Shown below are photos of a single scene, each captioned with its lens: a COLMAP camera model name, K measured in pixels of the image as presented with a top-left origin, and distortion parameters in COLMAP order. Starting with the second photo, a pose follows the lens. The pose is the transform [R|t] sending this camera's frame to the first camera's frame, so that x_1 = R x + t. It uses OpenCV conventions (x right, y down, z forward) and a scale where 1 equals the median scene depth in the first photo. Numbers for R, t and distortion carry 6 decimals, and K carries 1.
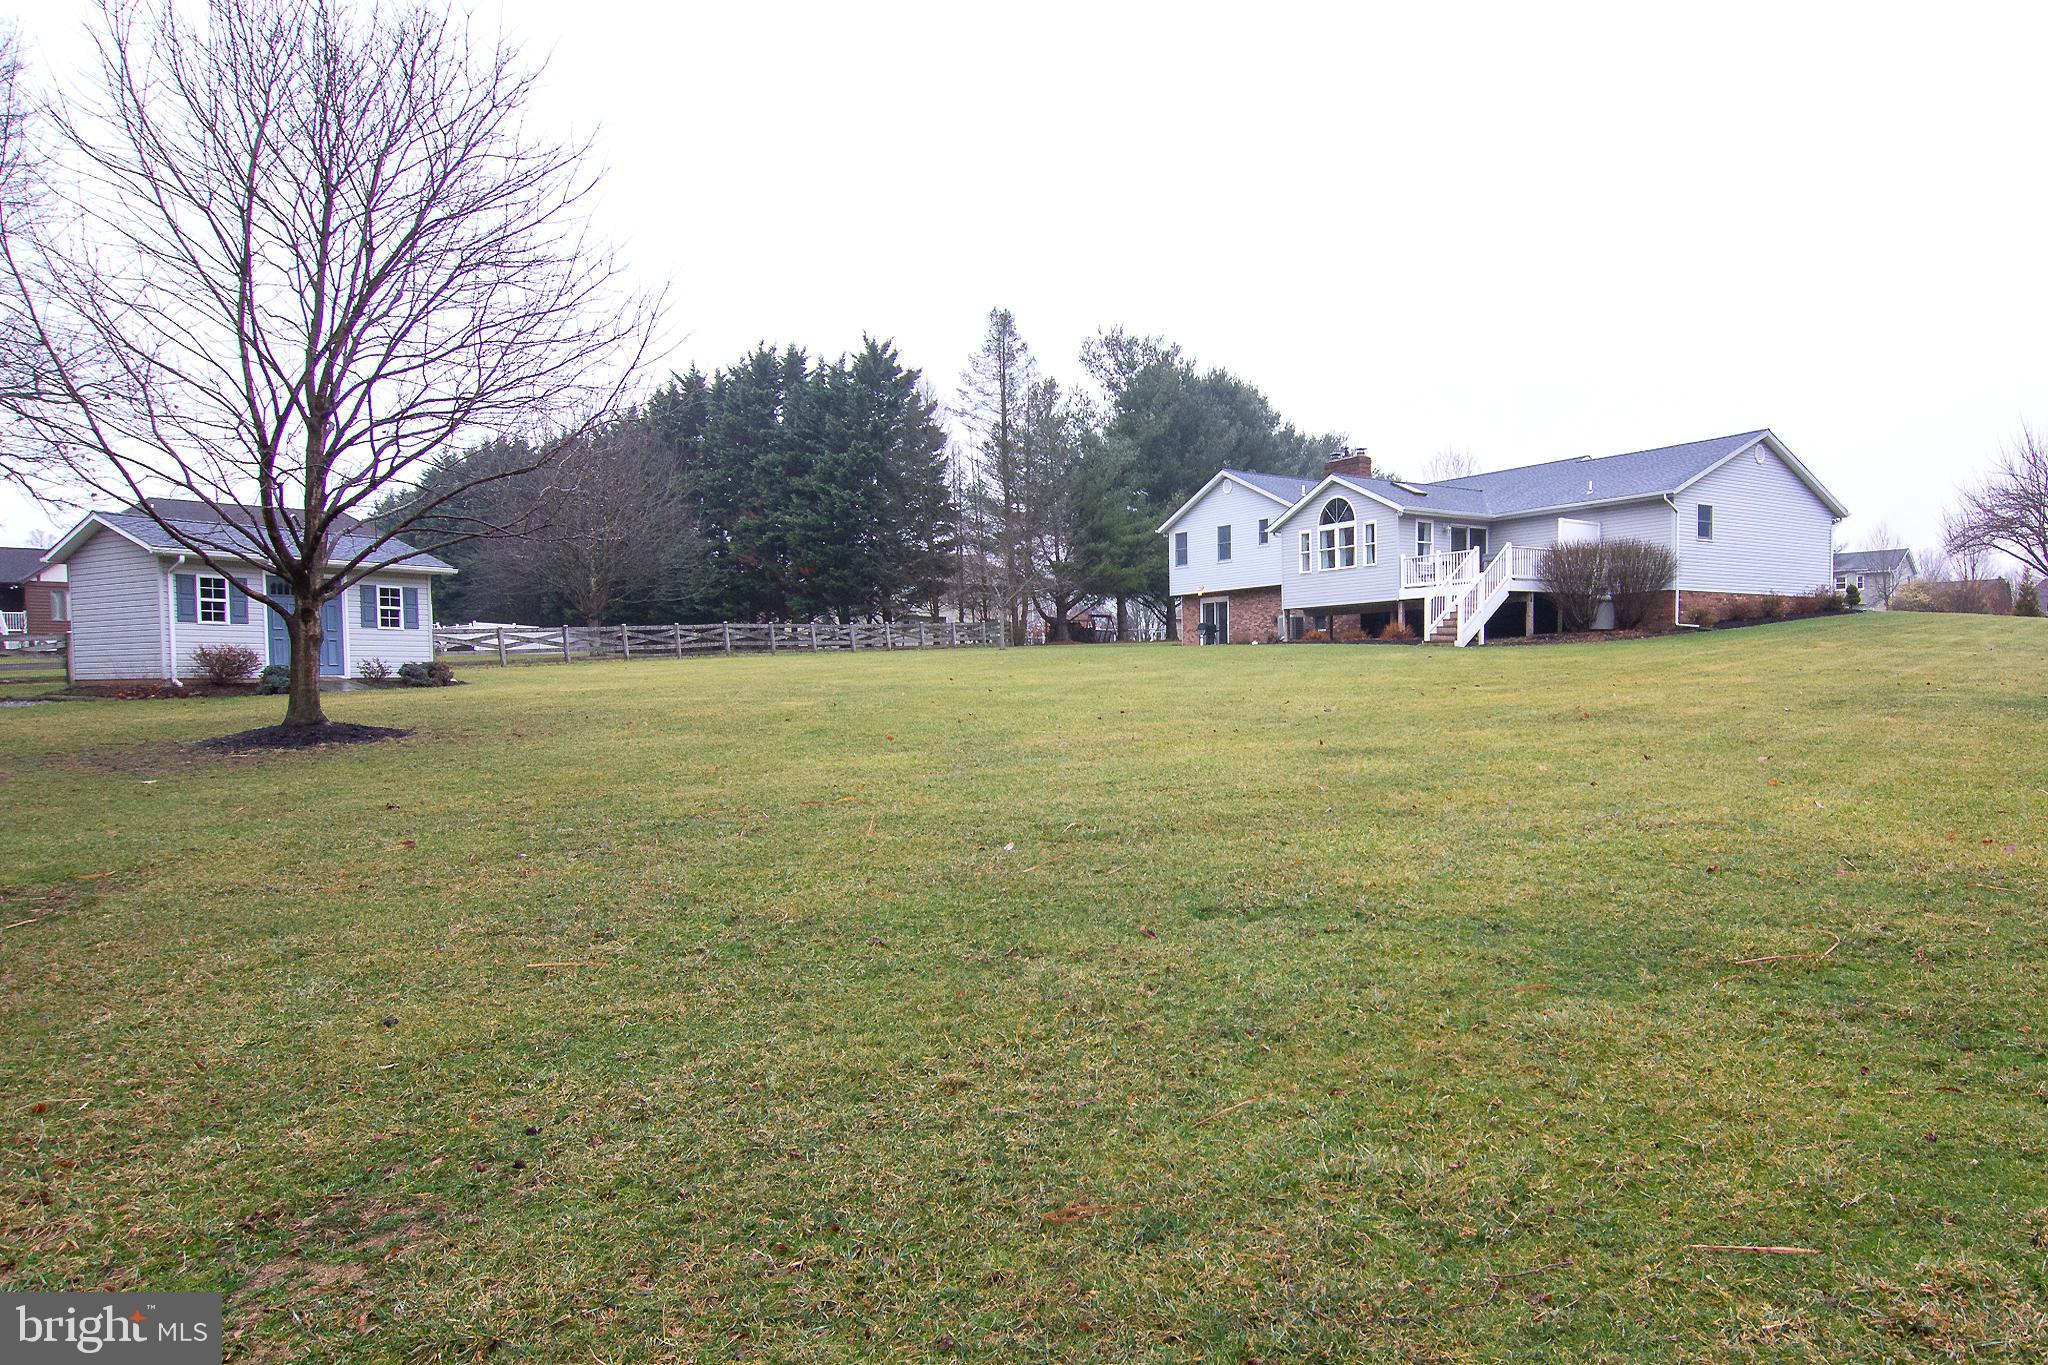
lens RADIAL K [[1263.0, 0, 1024.0], [0, 1263.0, 682.5], [0, 0, 1]] dist [-0.001908, -0.002165]
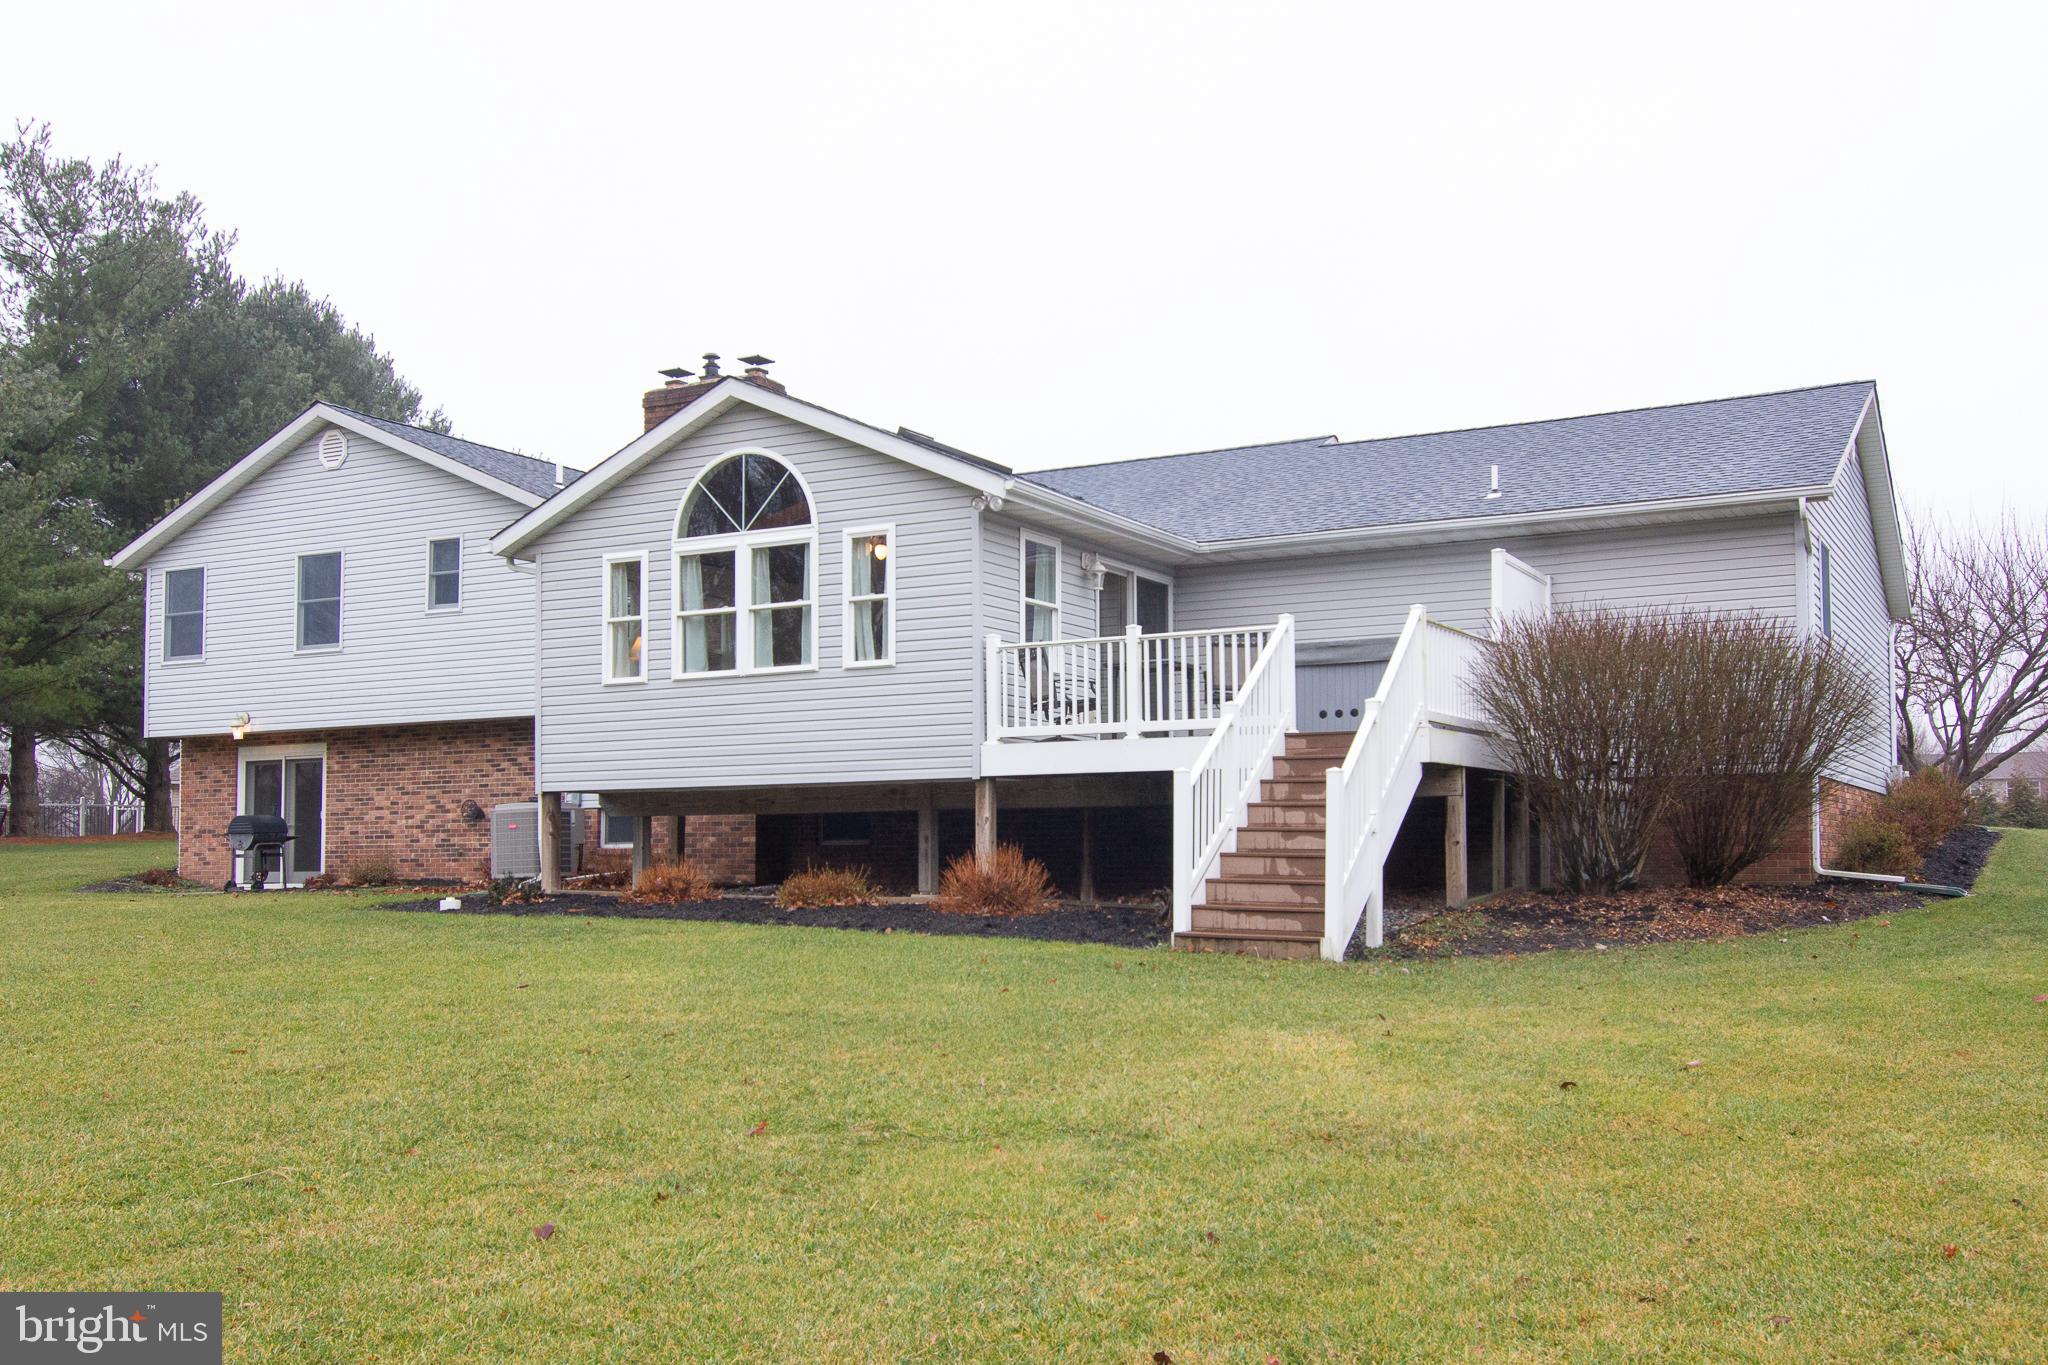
lens RADIAL K [[1360.6, 0, 1023.5], [0, 1360.6, 737.5], [0, 0, 1]] dist [0.004611, 0.002199]
pose [[0.783749, 0.035557, 0.620059, 0.074294], [0.011809, 0.997326, -0.072118, -0.039275], [-0.620965, 0.063845, 0.781233, 0.562638]]
